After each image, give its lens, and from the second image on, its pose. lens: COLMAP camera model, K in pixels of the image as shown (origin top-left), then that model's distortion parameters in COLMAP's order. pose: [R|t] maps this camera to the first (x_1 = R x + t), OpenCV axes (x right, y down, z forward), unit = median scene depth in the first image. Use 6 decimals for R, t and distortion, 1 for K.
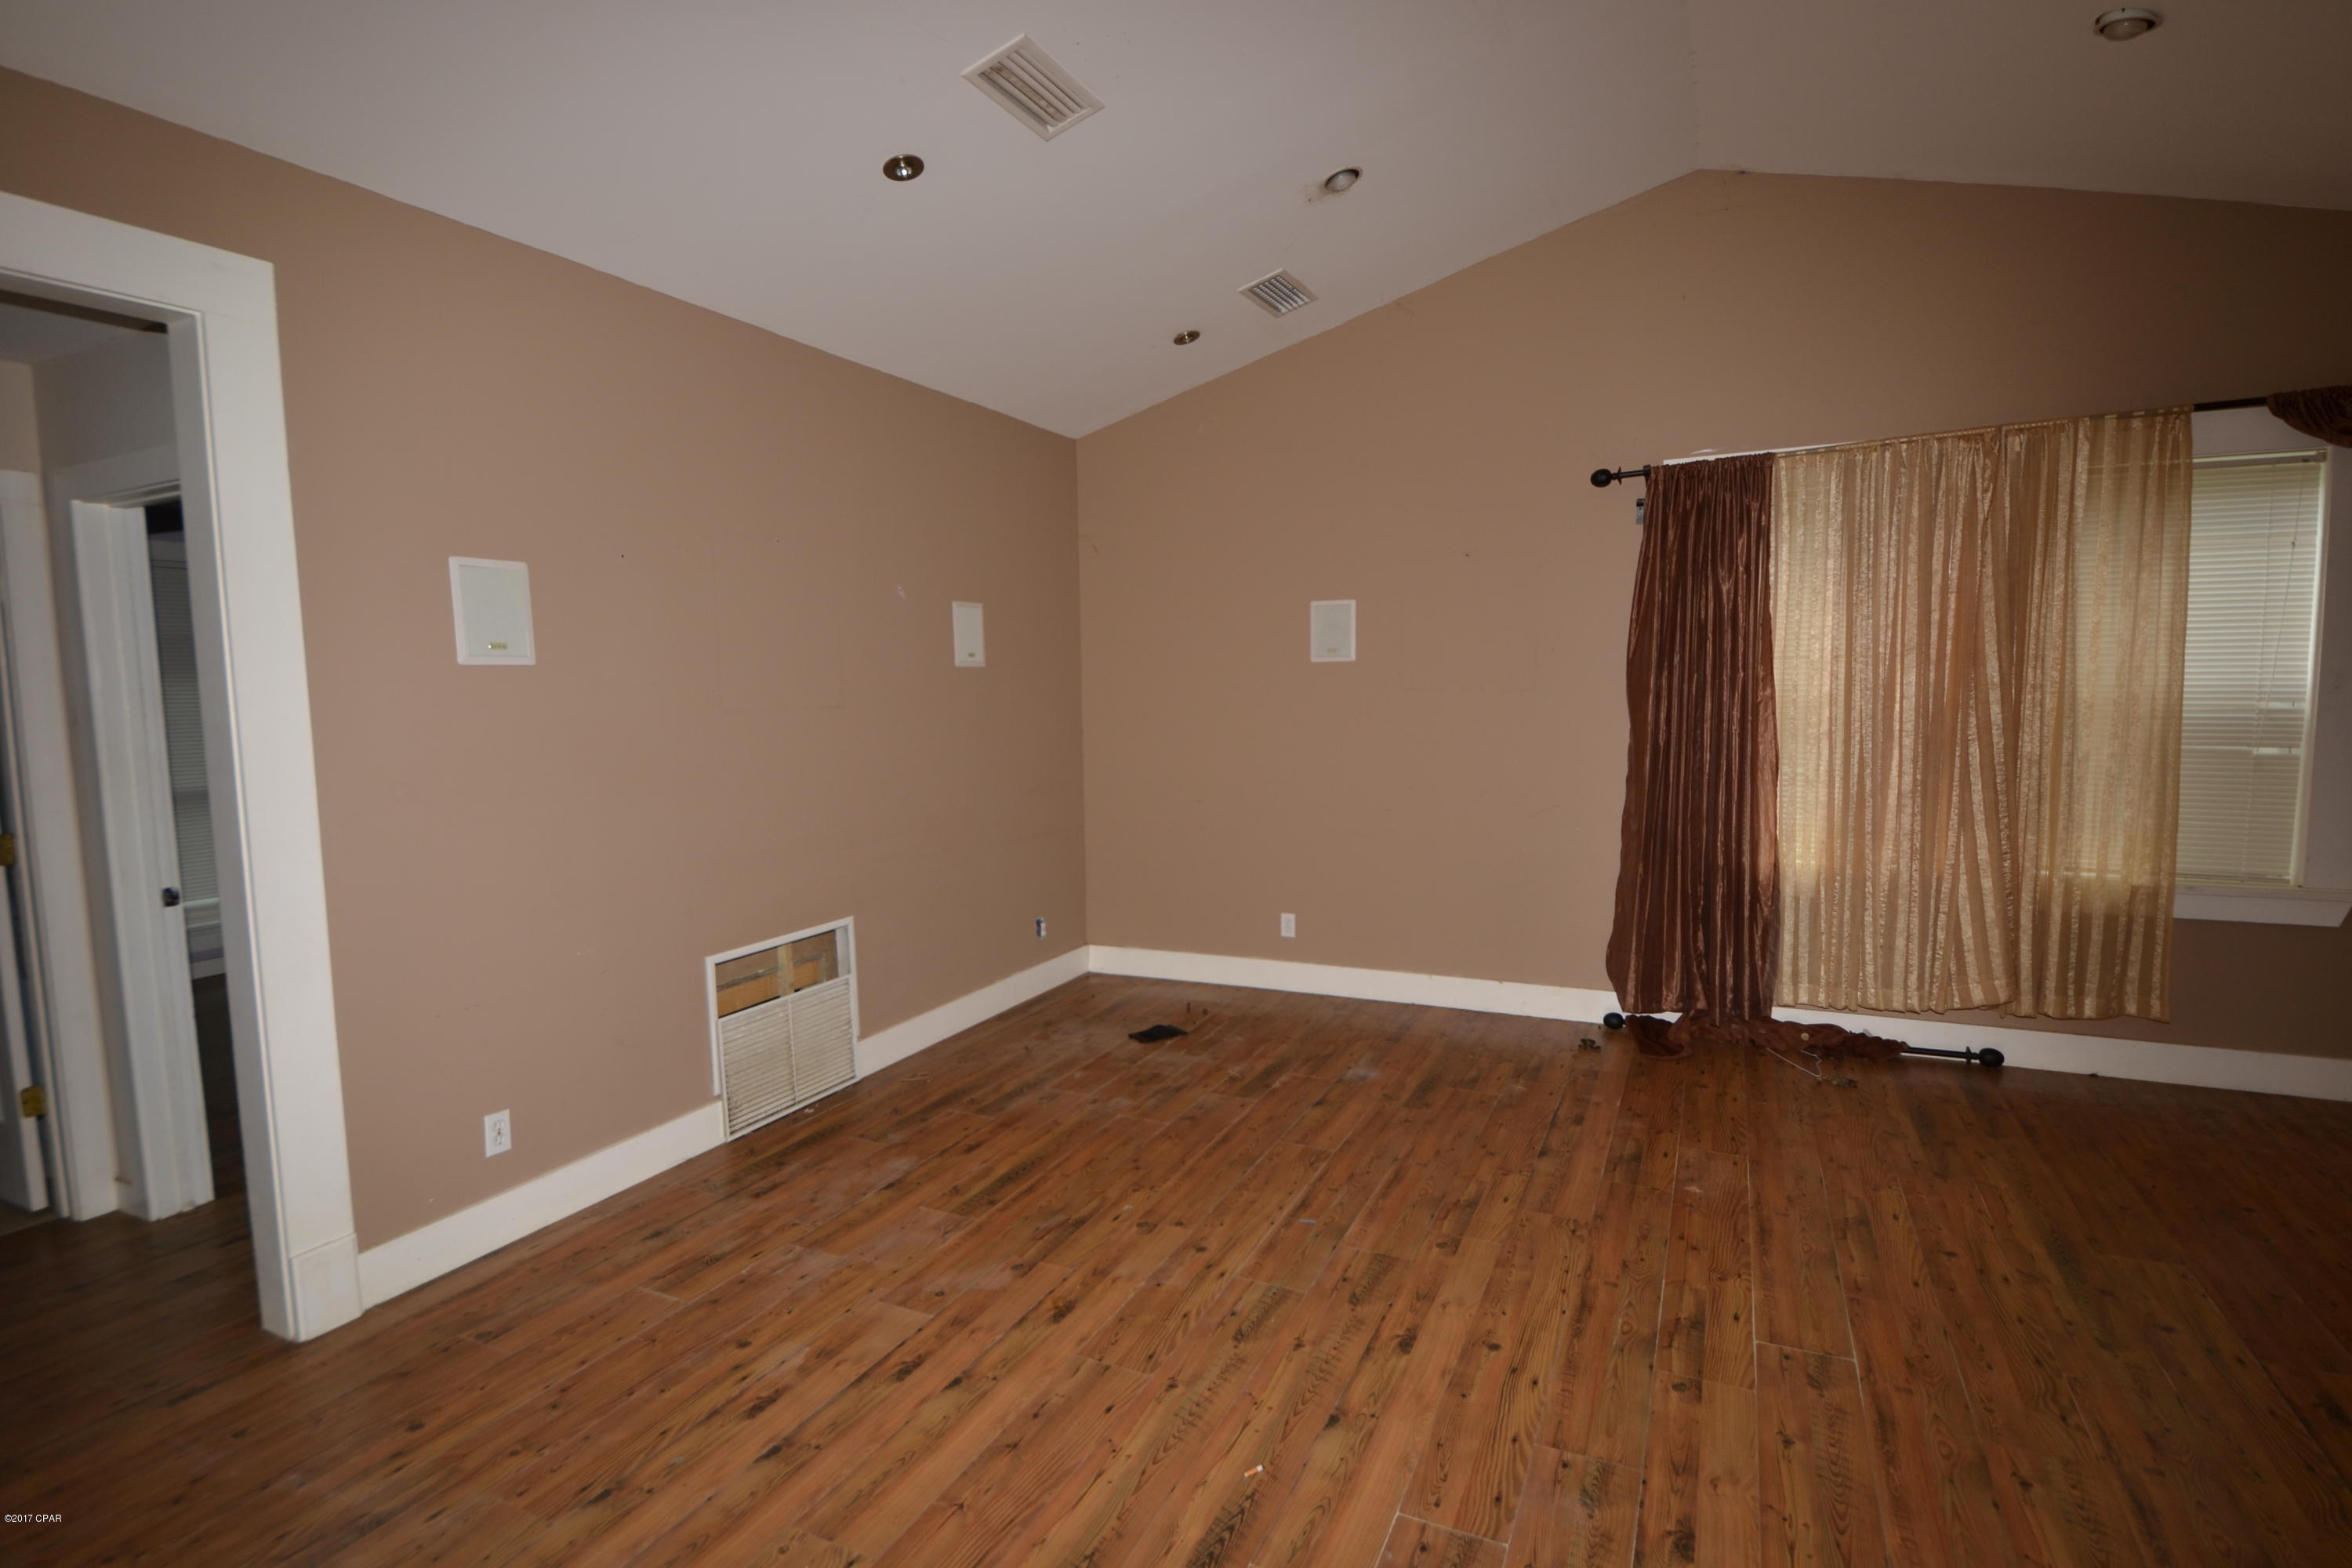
lens RADIAL K [[1154.7, 0, 1162.7], [0, 1154.7, 790.9], [0, 0, 1]] dist [0.027046, -0.027094]
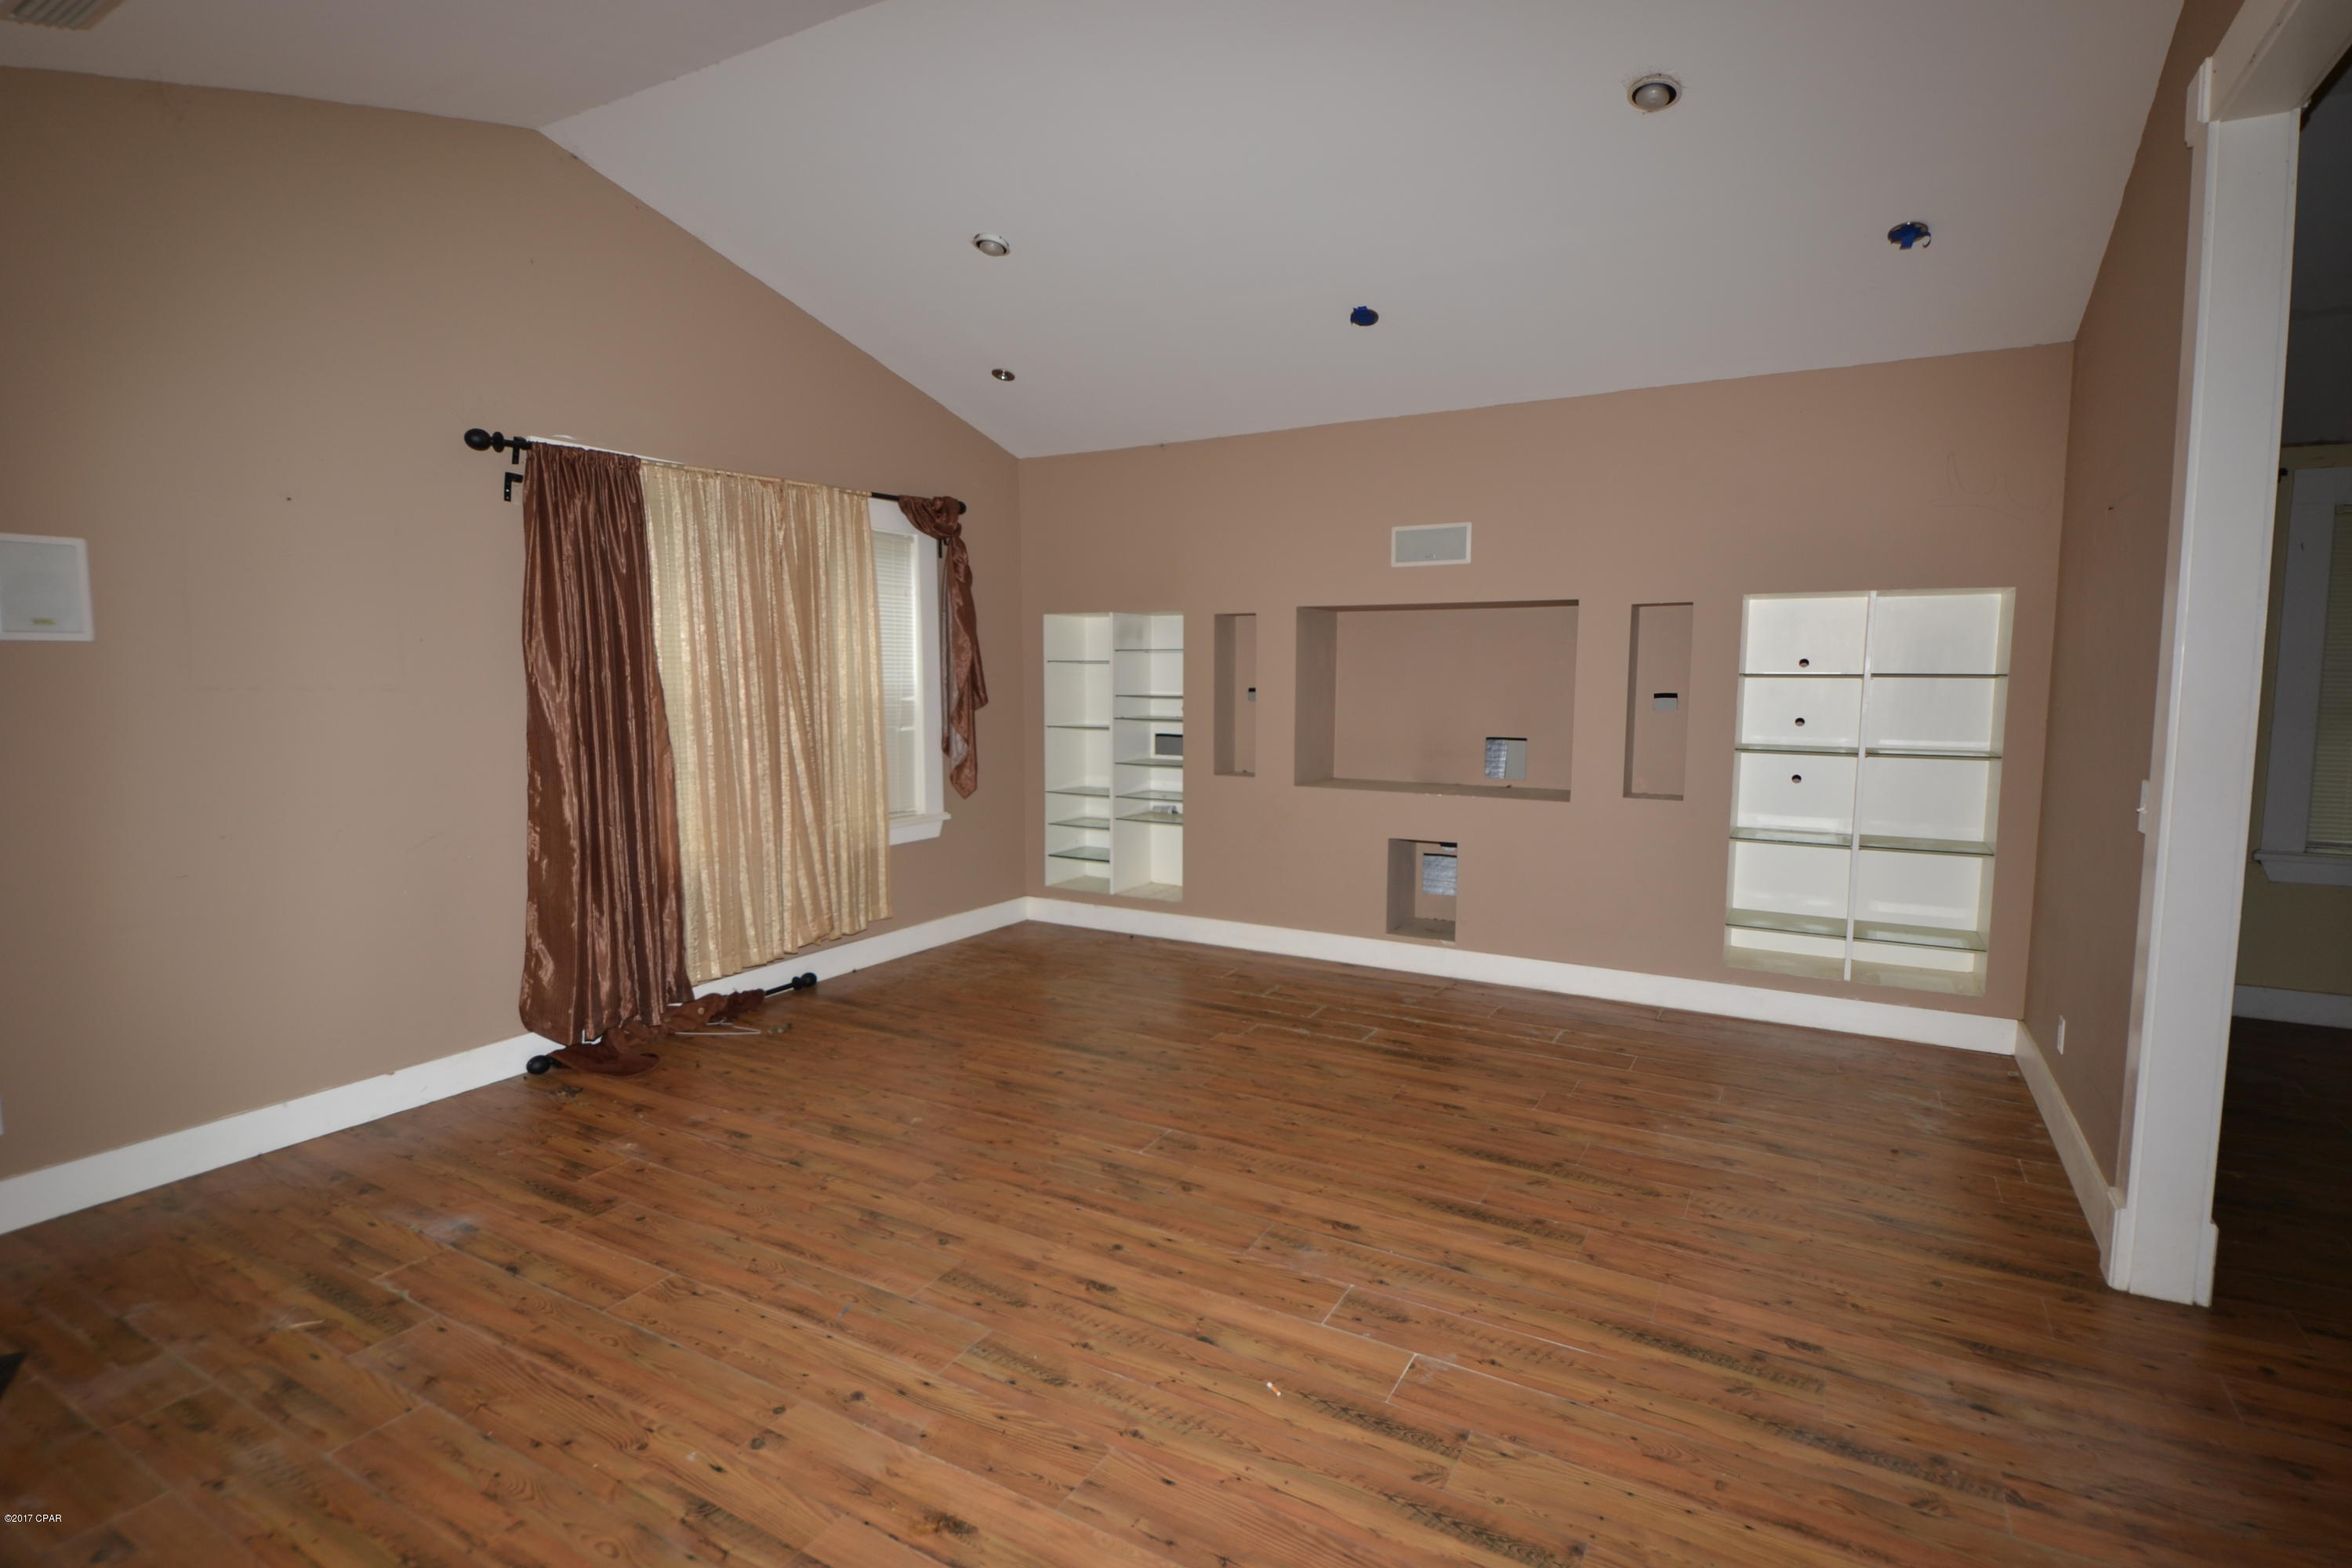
lens RADIAL K [[1154.7, 0, 1177.6], [0, 1154.7, 791.8], [0, 0, 1]] dist [0.027046, -0.027094]
pose [[0.058091, -0.085571, 0.994637, -0.543640], [0.091892, 0.992548, 0.080024, -0.041168], [-0.994073, 0.086750, 0.065521, 0.540495]]
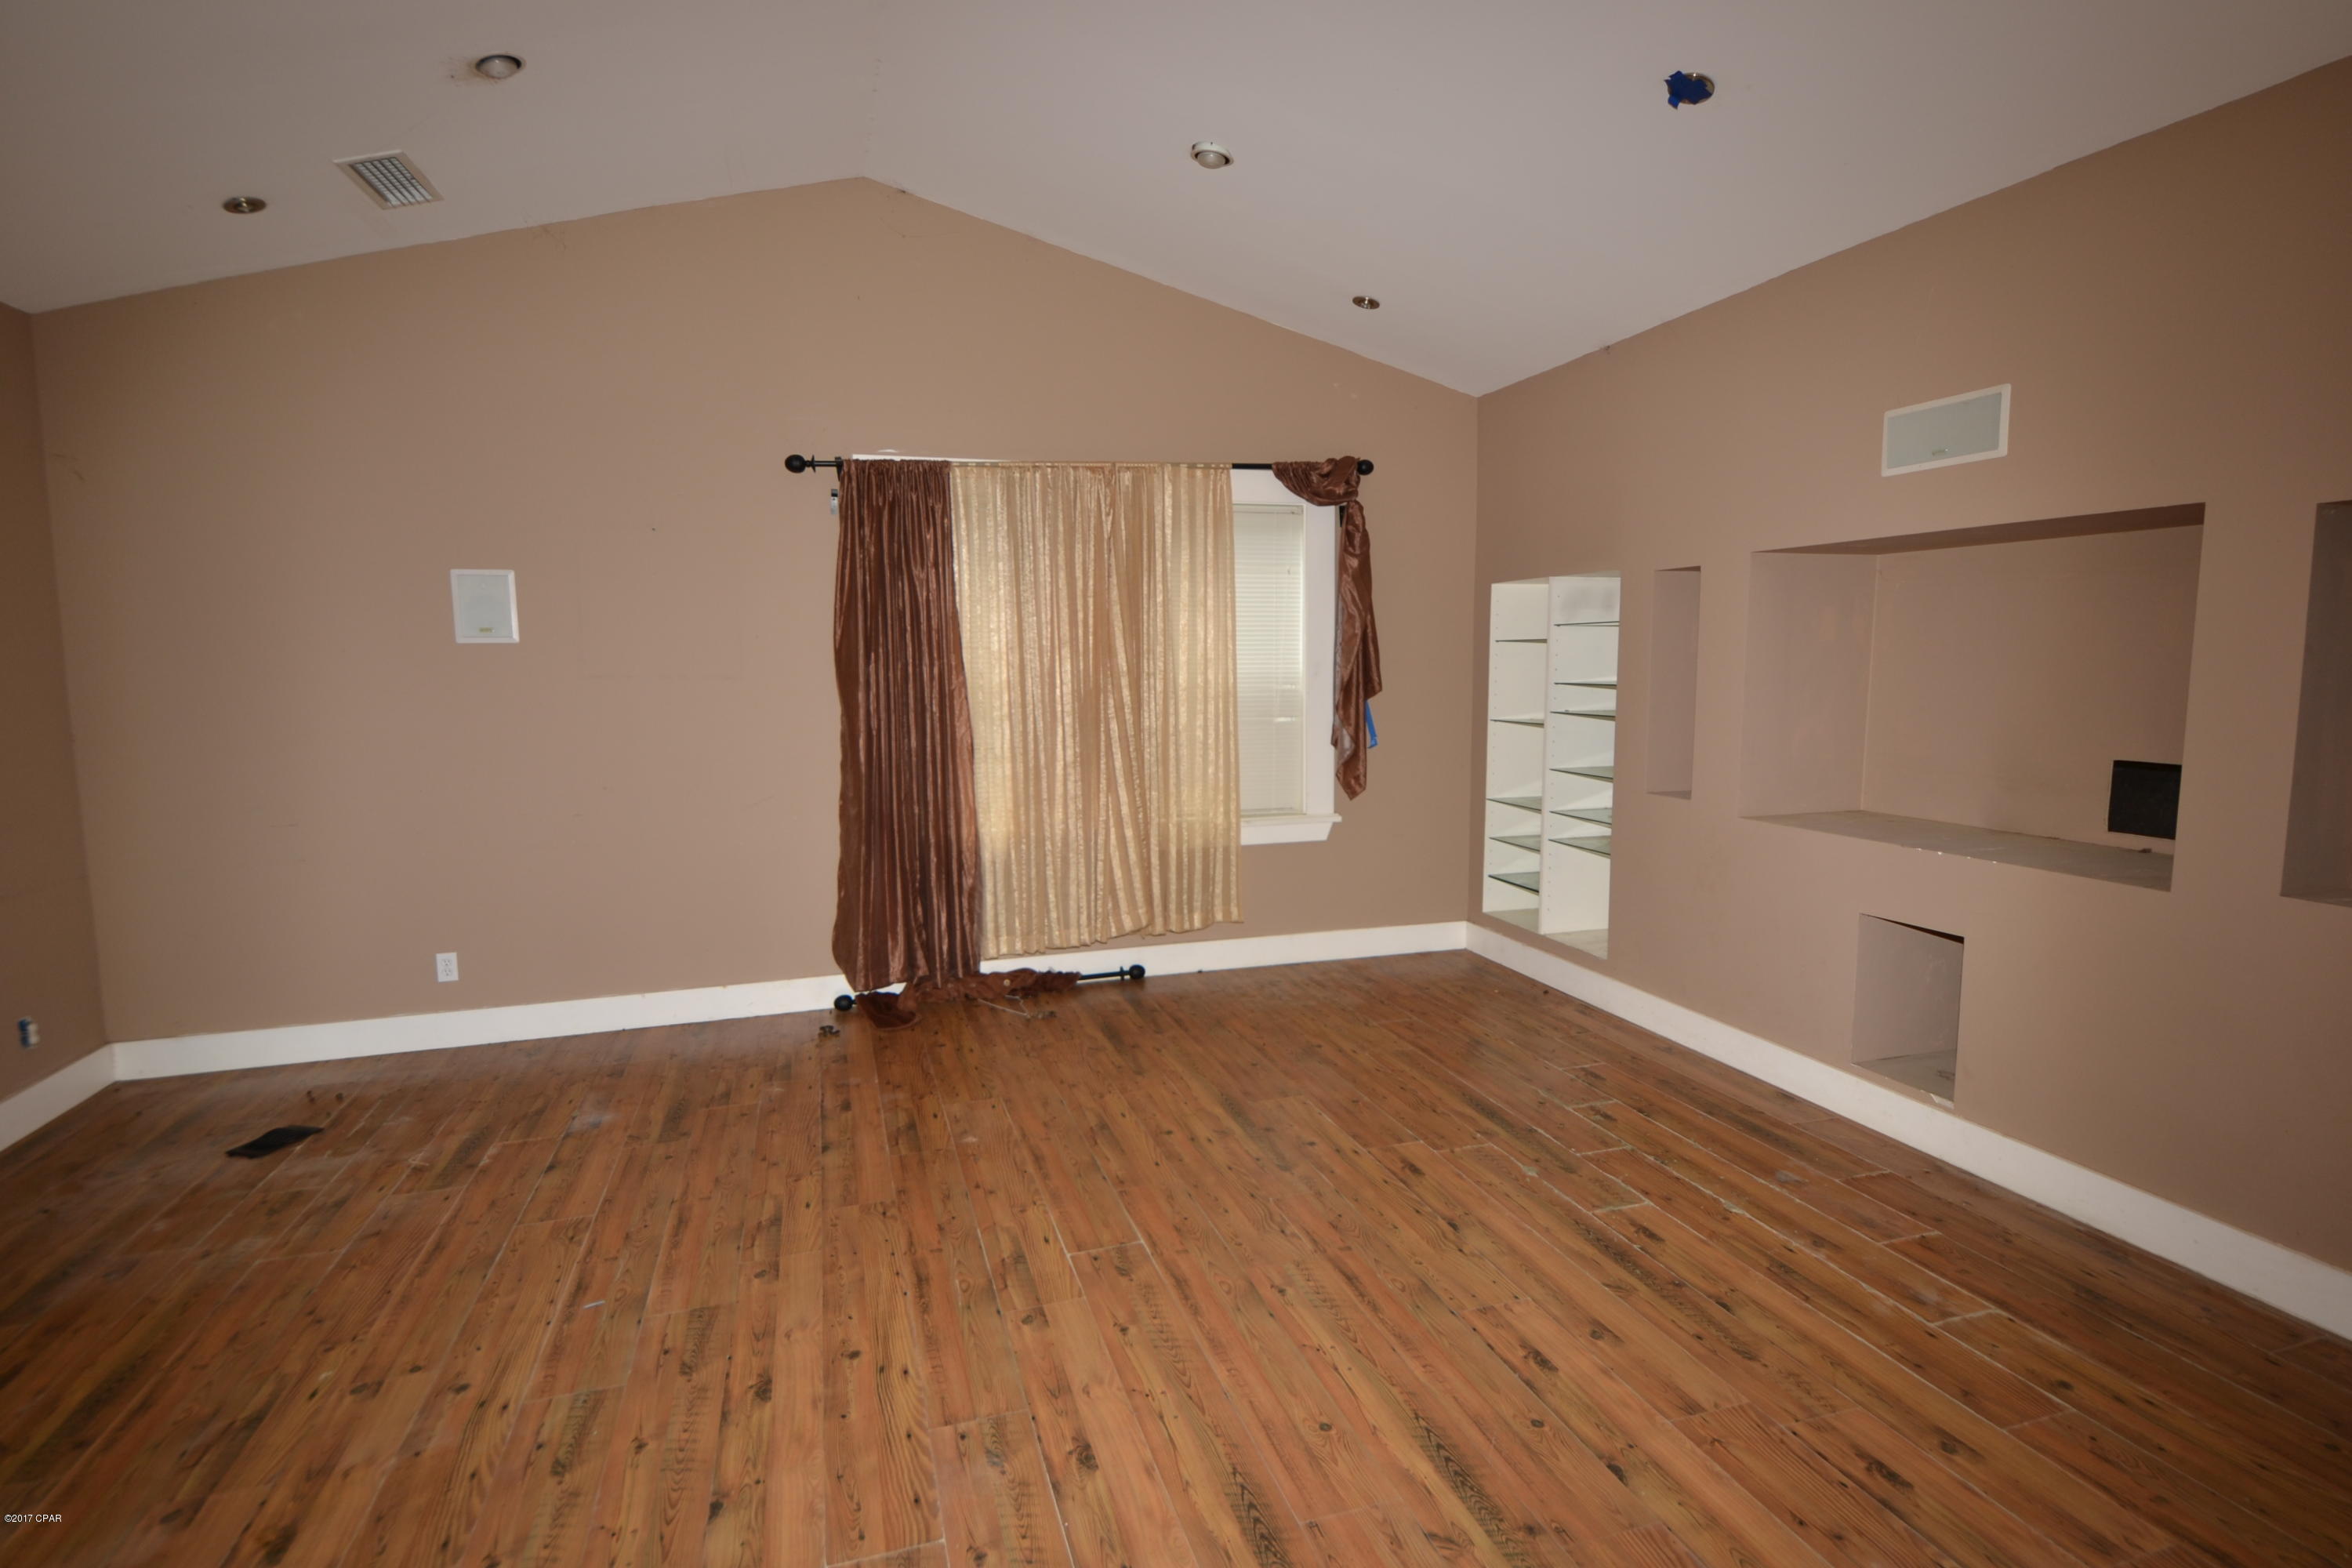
lens RADIAL K [[1154.7, 0, 1177.5], [0, 1154.7, 792.4], [0, 0, 1]] dist [0.027046, -0.027094]
pose [[0.727813, -0.069728, 0.682221, -0.095243], [0.063731, 0.997389, 0.033950, -0.002313], [-0.682808, 0.018769, 0.730357, 0.066757]]
